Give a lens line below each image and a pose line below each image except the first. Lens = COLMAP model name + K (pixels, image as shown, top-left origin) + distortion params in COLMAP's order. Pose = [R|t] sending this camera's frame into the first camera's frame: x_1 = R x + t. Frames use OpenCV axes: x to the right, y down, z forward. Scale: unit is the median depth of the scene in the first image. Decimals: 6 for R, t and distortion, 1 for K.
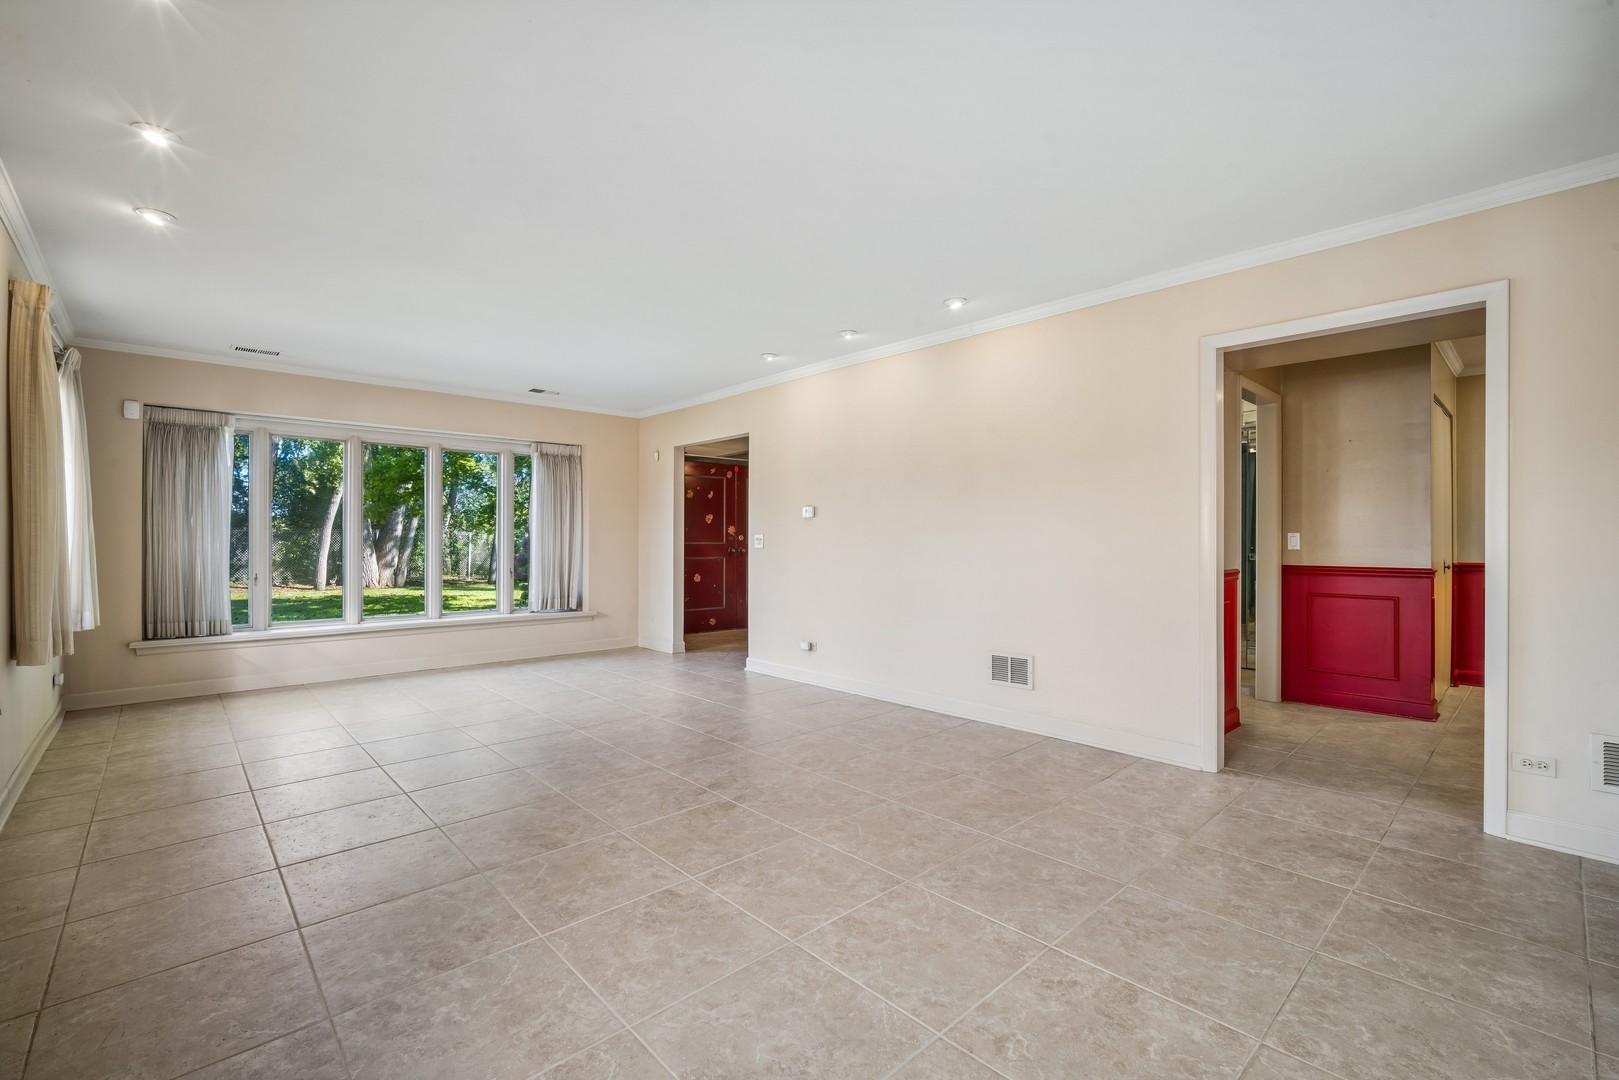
lens RADIAL K [[701.4, 0, 801.2], [0, 701.4, 537.6], [0, 0, 1]] dist [-0.003200, 0.000167]
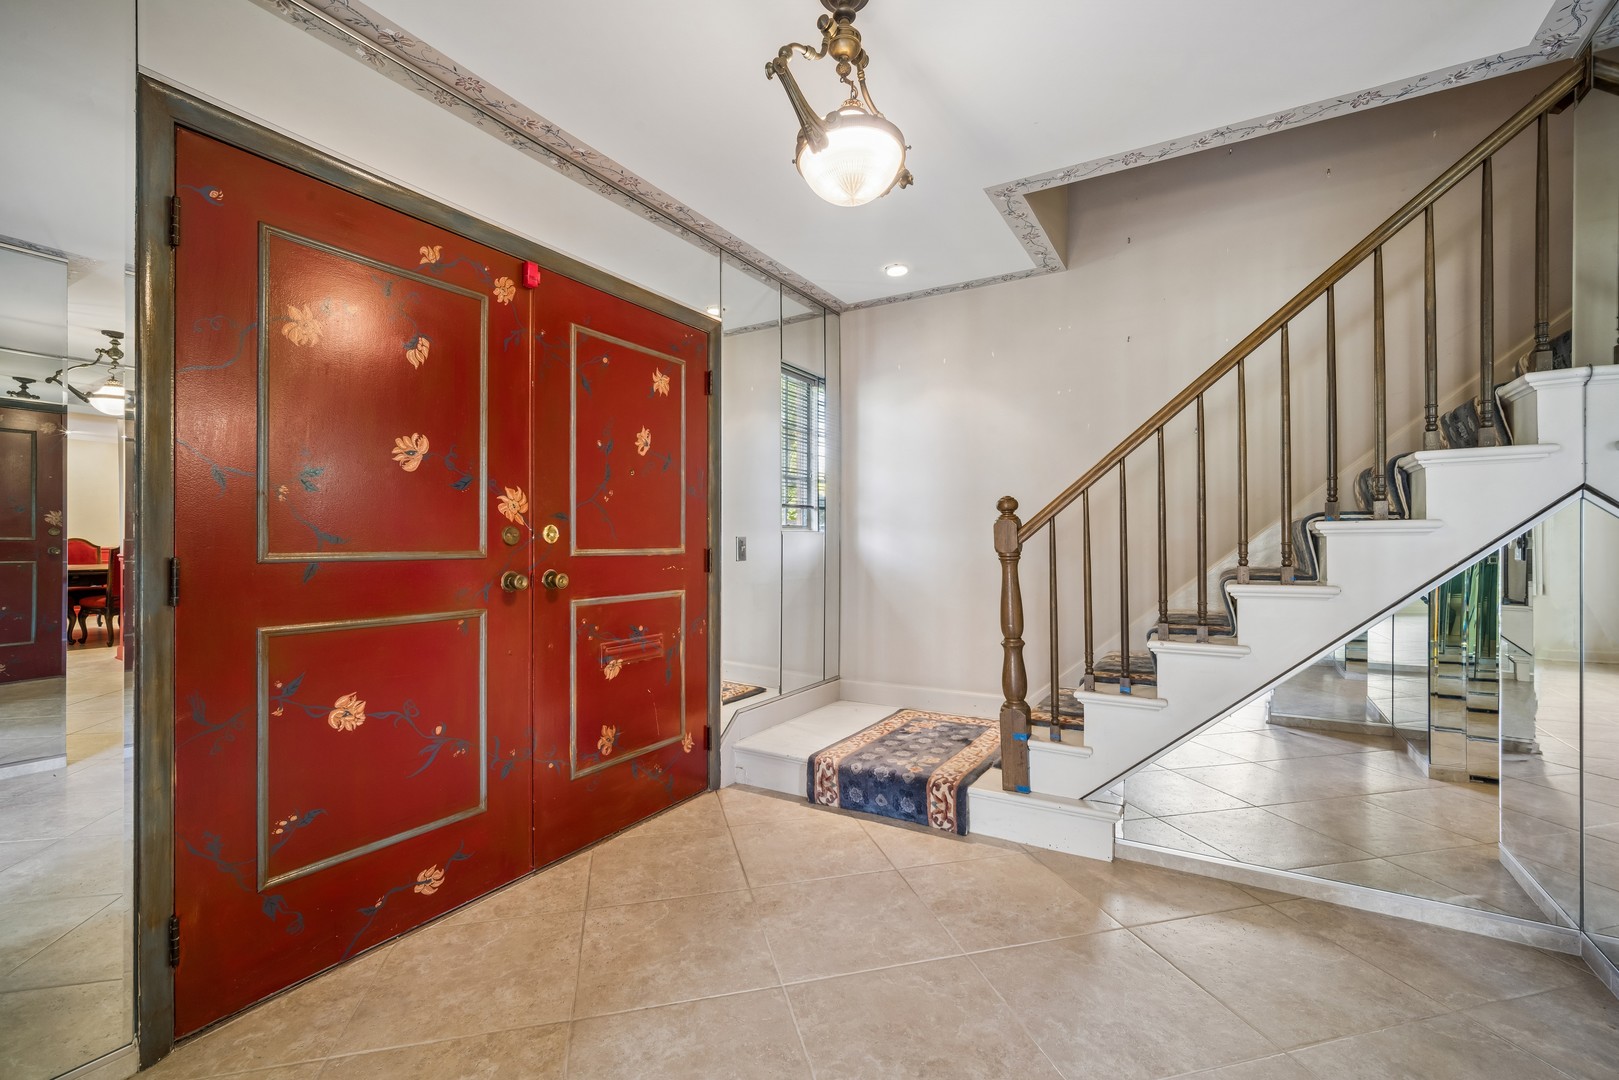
lens RADIAL K [[701.4, 0, 801.0], [0, 701.4, 535.5], [0, 0, 1]] dist [-0.003200, 0.000167]
pose [[0.961200, -0.001556, 0.275849, -0.068738], [0.003088, 0.999982, -0.005119, 0.002597], [-0.275836, 0.005773, 0.961187, 0.722904]]
